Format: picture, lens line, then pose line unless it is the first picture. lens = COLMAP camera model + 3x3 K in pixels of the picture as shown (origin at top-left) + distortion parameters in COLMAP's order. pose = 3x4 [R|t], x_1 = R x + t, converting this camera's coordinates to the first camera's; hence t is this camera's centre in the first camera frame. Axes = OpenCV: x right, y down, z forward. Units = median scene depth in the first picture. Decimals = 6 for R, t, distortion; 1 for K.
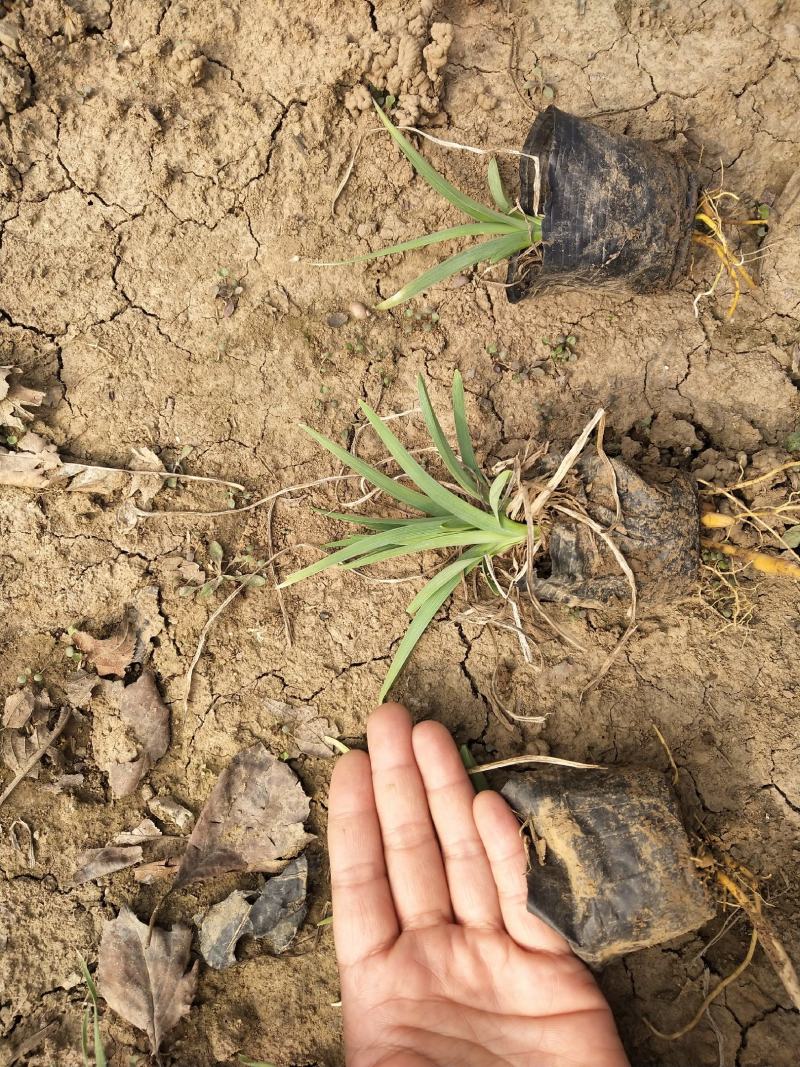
lens RADIAL K [[796.0, 0, 400.0], [0, 796.0, 533.5], [0, 0, 1]] dist [-0.002295, 0.037550]
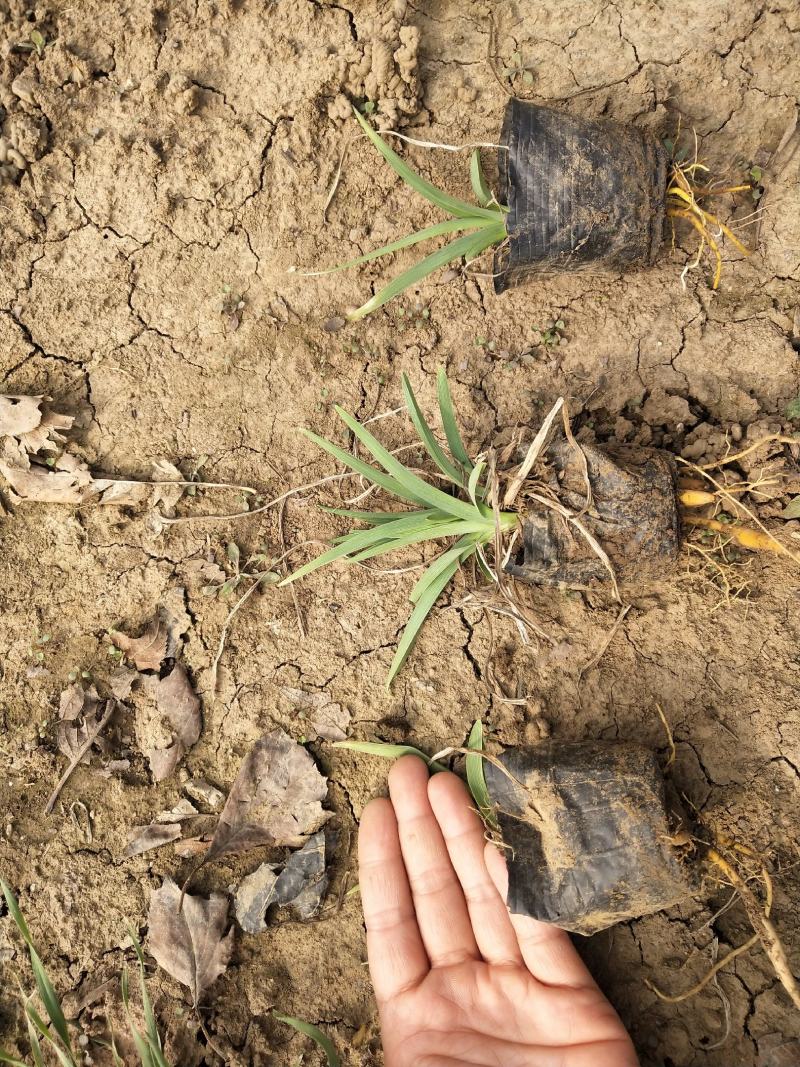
lens RADIAL K [[796.0, 0, 400.0], [0, 796.0, 533.5], [0, 0, 1]] dist [-0.002295, 0.037550]
pose [[0.989901, -0.056127, -0.130179, 0.132864], [0.060068, 0.997841, 0.026544, -0.017656], [0.128408, -0.034096, 0.991135, -0.036315]]
